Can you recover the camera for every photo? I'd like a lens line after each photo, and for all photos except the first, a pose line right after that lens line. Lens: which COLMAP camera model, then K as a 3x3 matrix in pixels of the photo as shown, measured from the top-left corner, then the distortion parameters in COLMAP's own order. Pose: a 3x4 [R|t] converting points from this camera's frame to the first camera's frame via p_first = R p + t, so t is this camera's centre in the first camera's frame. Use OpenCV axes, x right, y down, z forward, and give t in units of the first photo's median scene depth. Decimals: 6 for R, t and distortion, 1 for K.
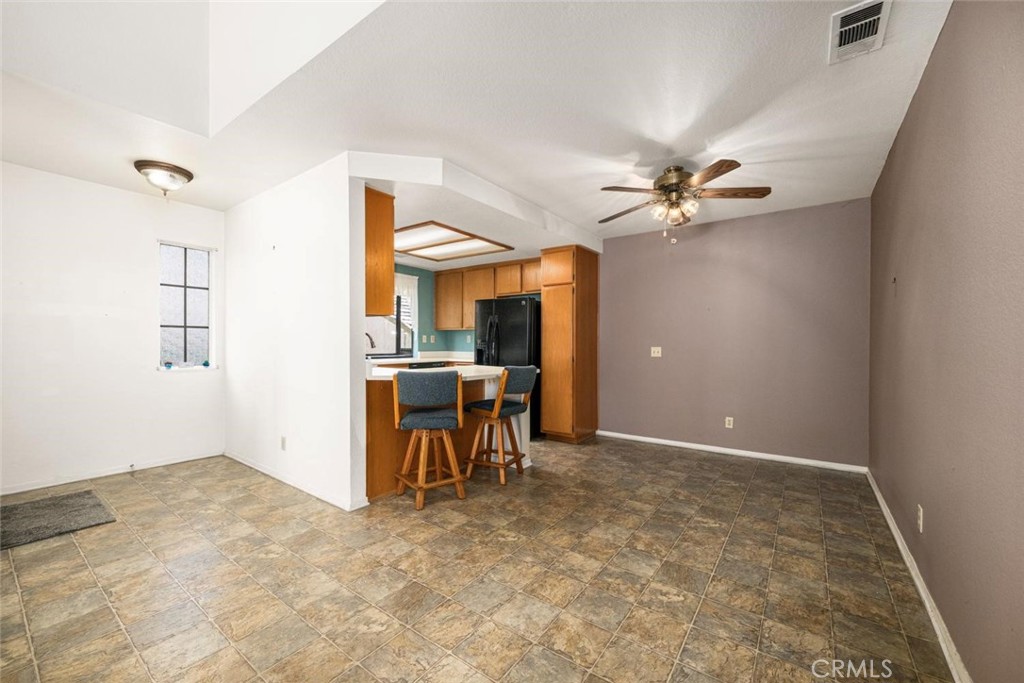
lens RADIAL K [[404.2, 0, 512.0], [0, 404.2, 341.5], [0, 0, 1]] dist [0.000347, 0.000004]
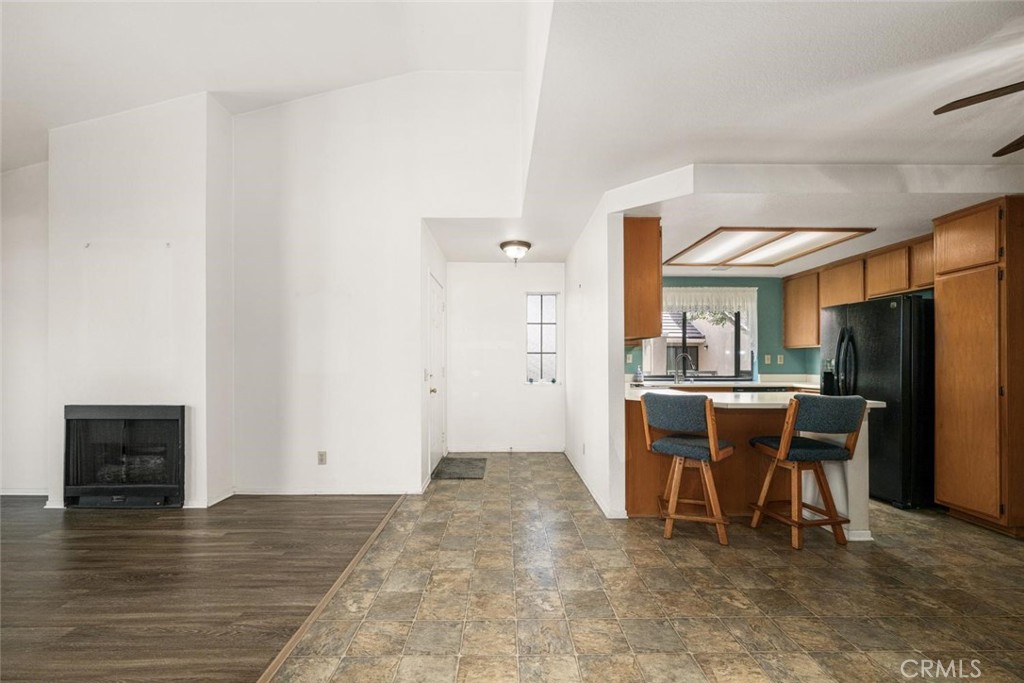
lens RADIAL K [[413.5, 0, 508.9], [0, 413.5, 356.6], [0, 0, 1]] dist [-0.000575, -0.000023]
pose [[0.601464, -0.018927, -0.798676, 0.312178], [0.005855, 0.999797, -0.019284, 0.001948], [0.798879, 0.006922, 0.601452, 0.099413]]
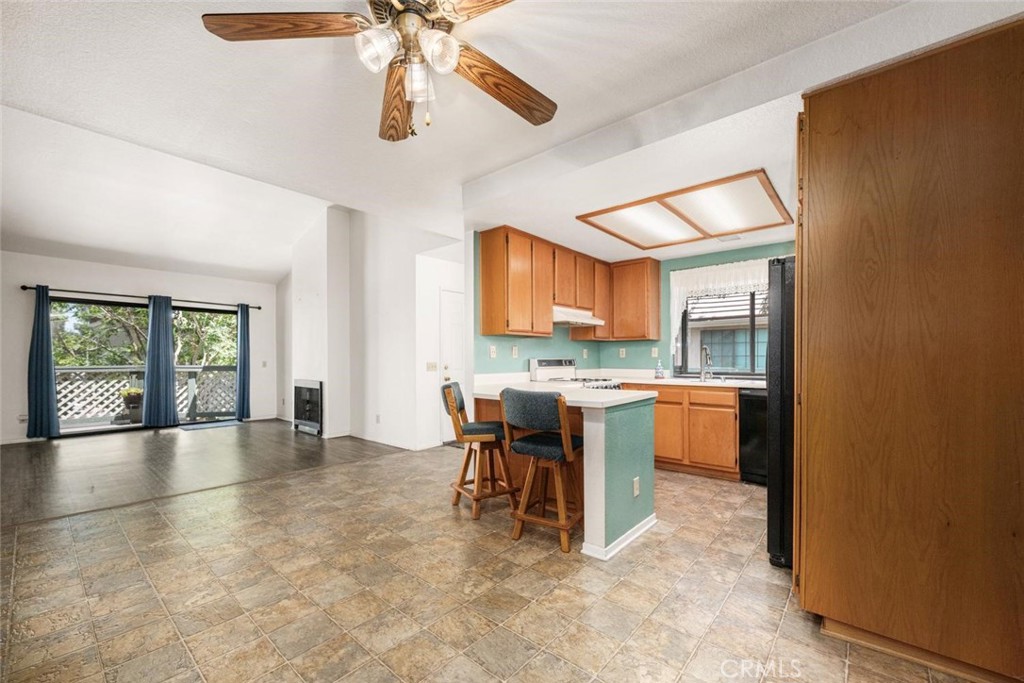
lens RADIAL K [[414.9, 0, 515.1], [0, 414.9, 361.6], [0, 0, 1]] dist [0.000837, 0.000128]
pose [[-0.075149, 0.002286, -0.997170, 0.864355], [0.004574, 0.999988, 0.001948, 0.008298], [0.997162, -0.004415, -0.075159, 1.170294]]
